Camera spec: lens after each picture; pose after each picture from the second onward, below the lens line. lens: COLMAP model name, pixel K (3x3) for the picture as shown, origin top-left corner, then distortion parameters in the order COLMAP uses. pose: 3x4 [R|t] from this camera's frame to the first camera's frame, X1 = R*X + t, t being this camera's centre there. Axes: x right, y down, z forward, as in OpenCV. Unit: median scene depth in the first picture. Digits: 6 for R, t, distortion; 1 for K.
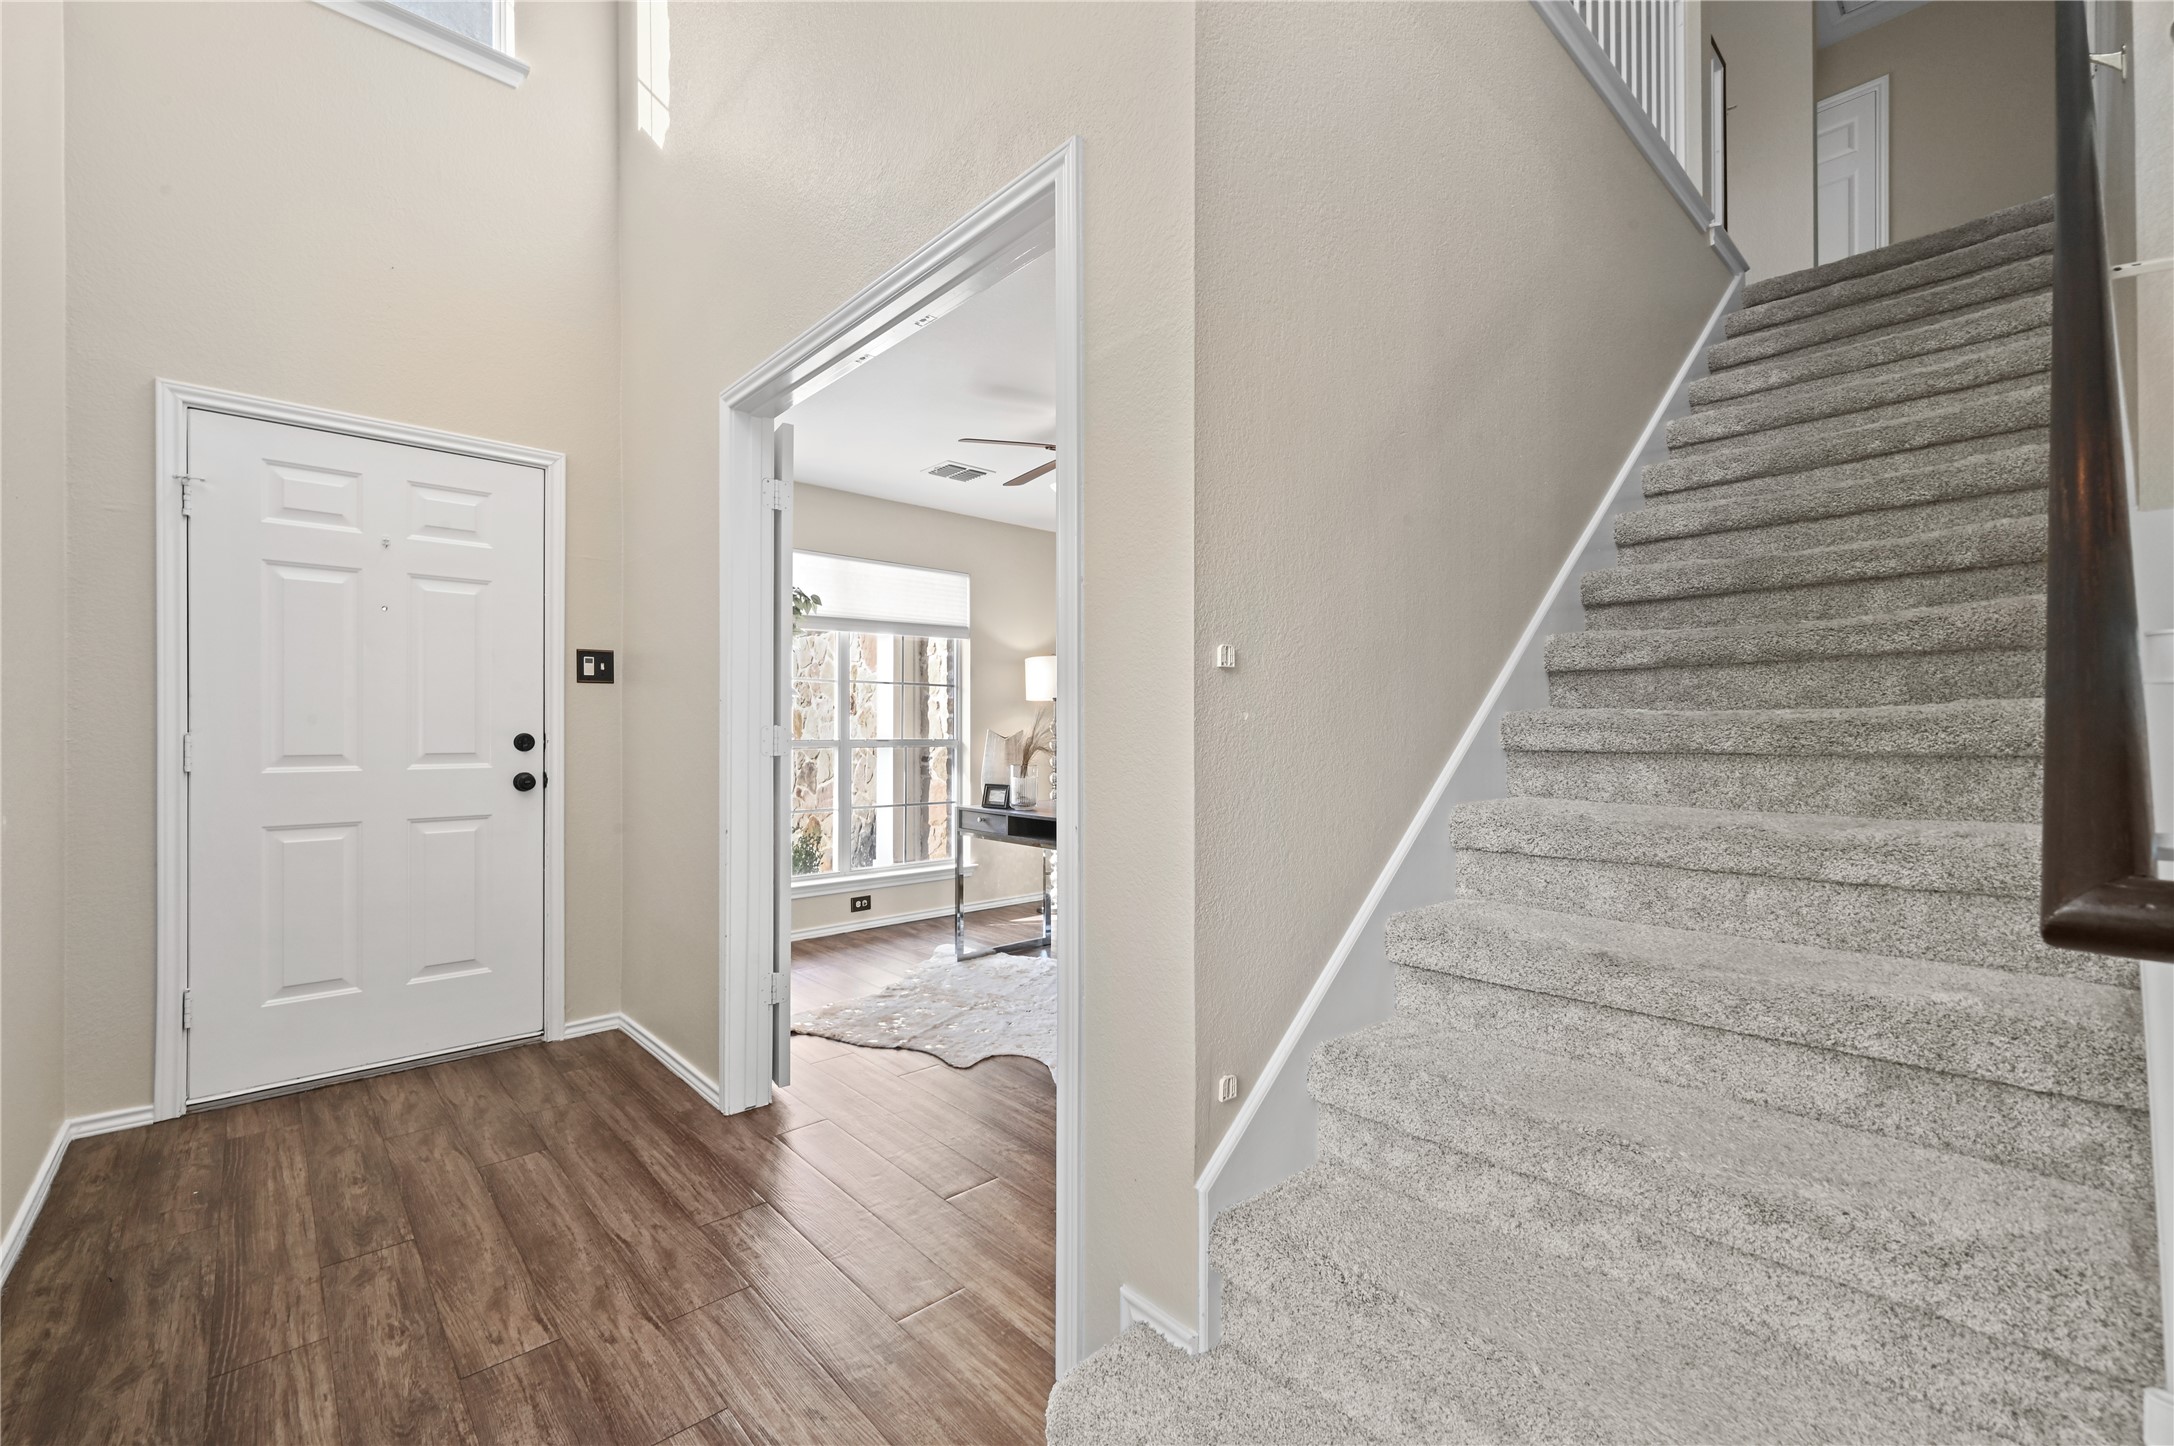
lens RADIAL K [[898.7, 0, 1092.8], [0, 898.7, 728.5], [0, 0, 1]] dist [0.009060, 0.001267]
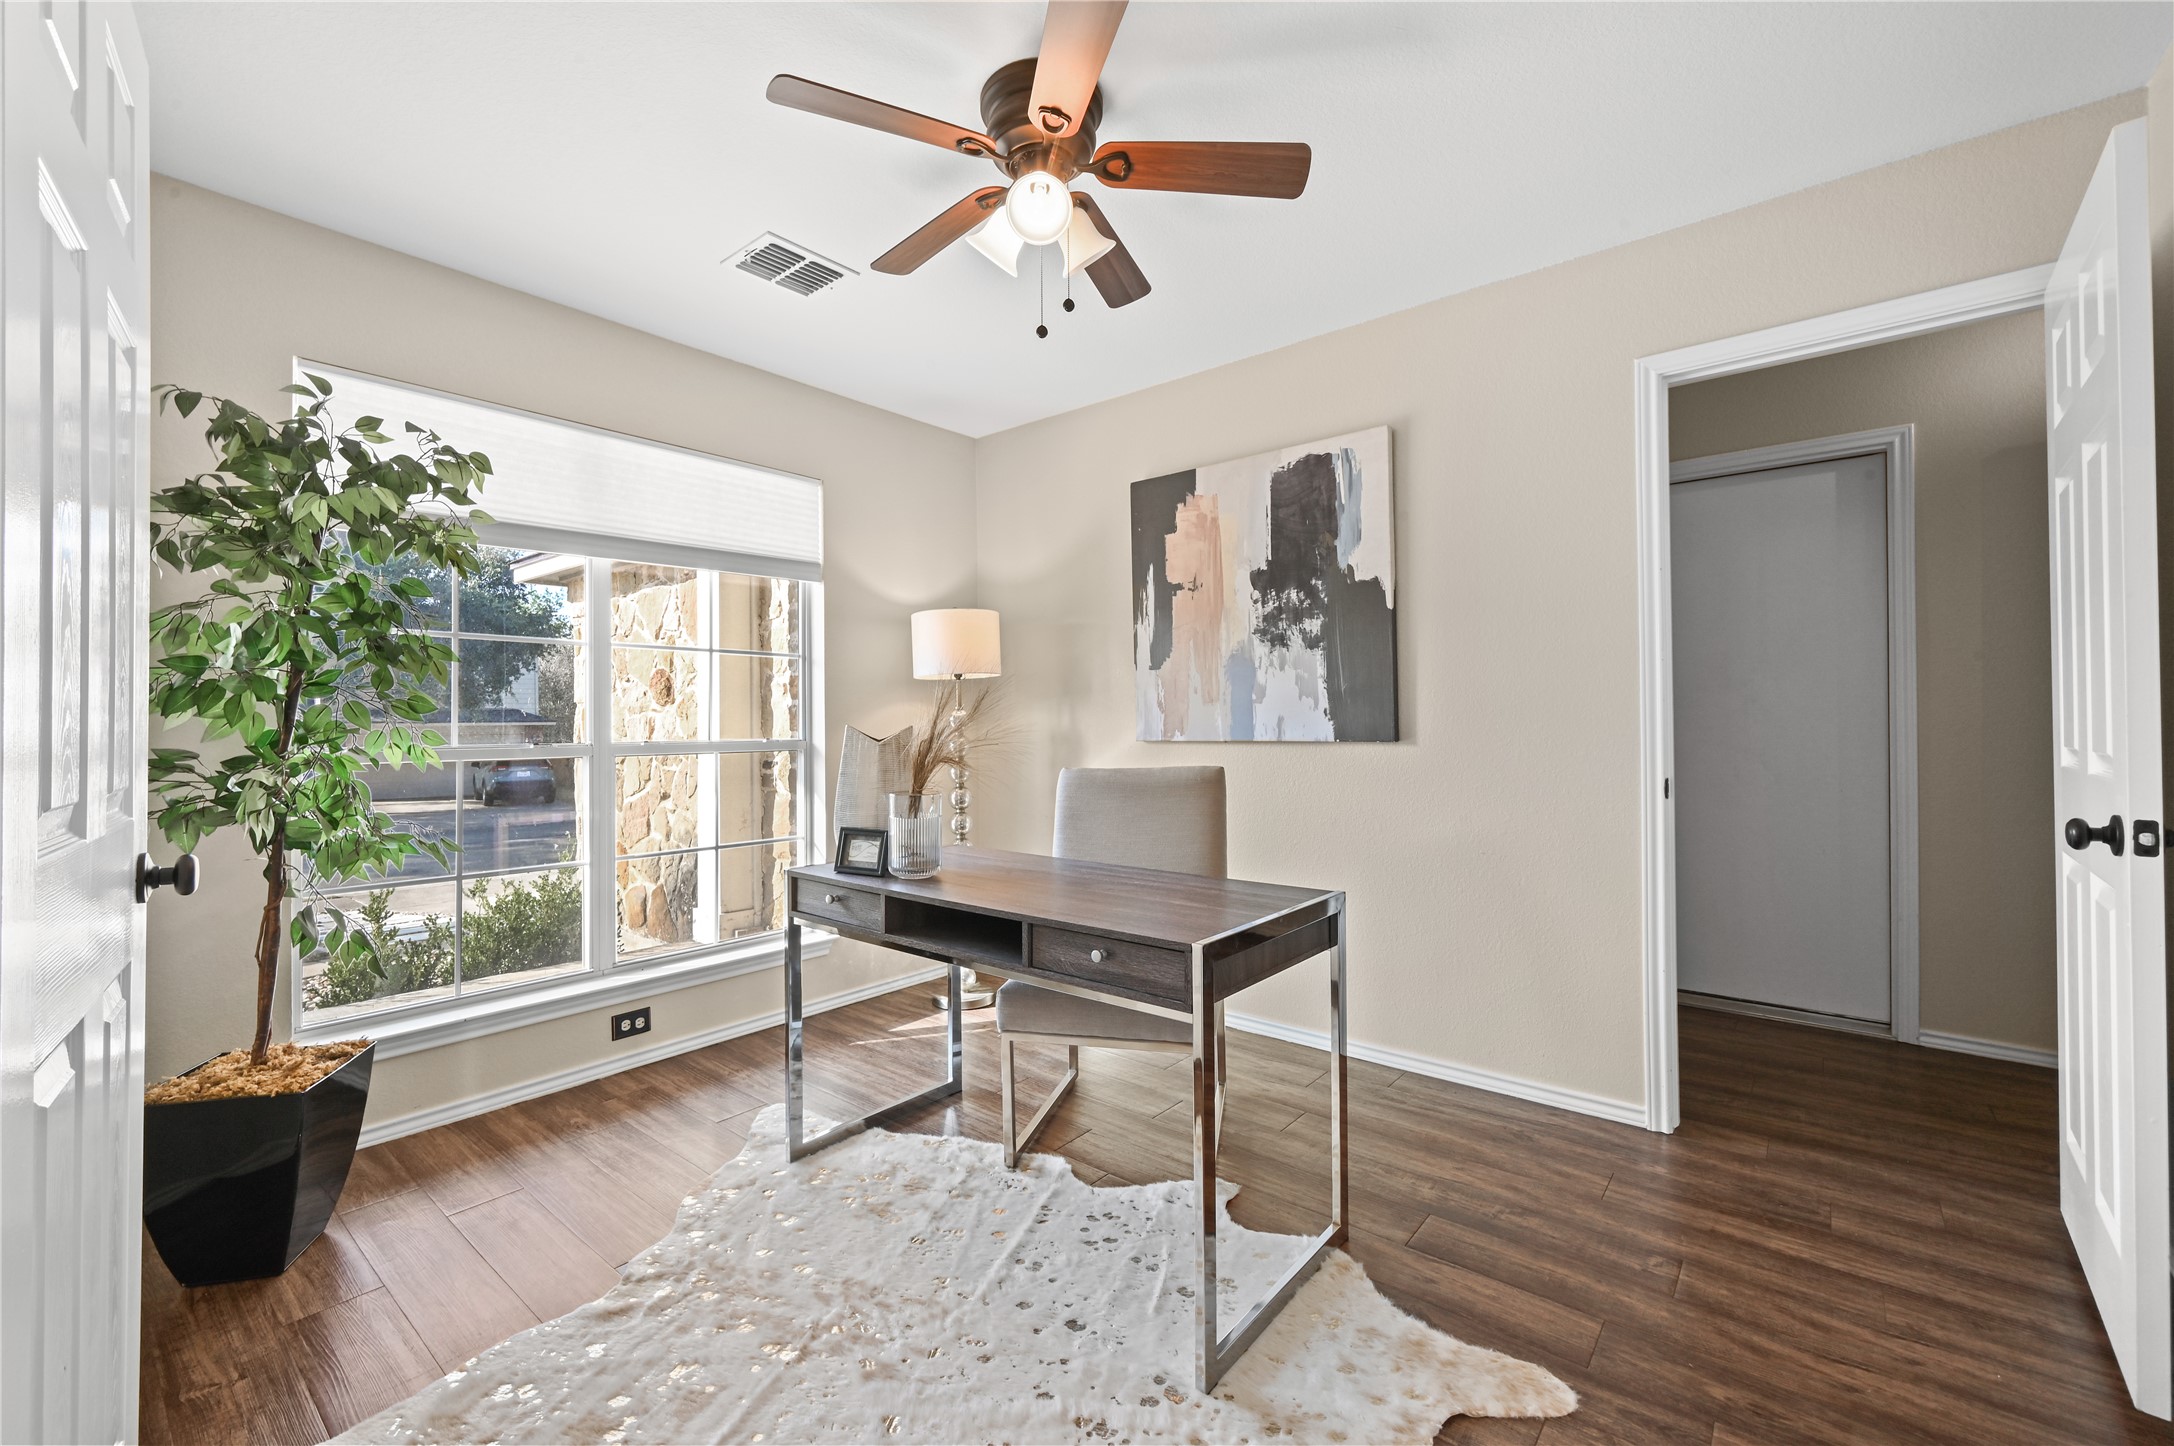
lens RADIAL K [[898.7, 0, 1071.7], [0, 898.7, 712.7], [0, 0, 1]] dist [0.009060, 0.001267]
pose [[0.994246, -0.007512, 0.106861, -0.036946], [0.008175, 0.999950, -0.005768, -0.001971], [-0.106812, 0.006608, 0.994257, 0.417339]]
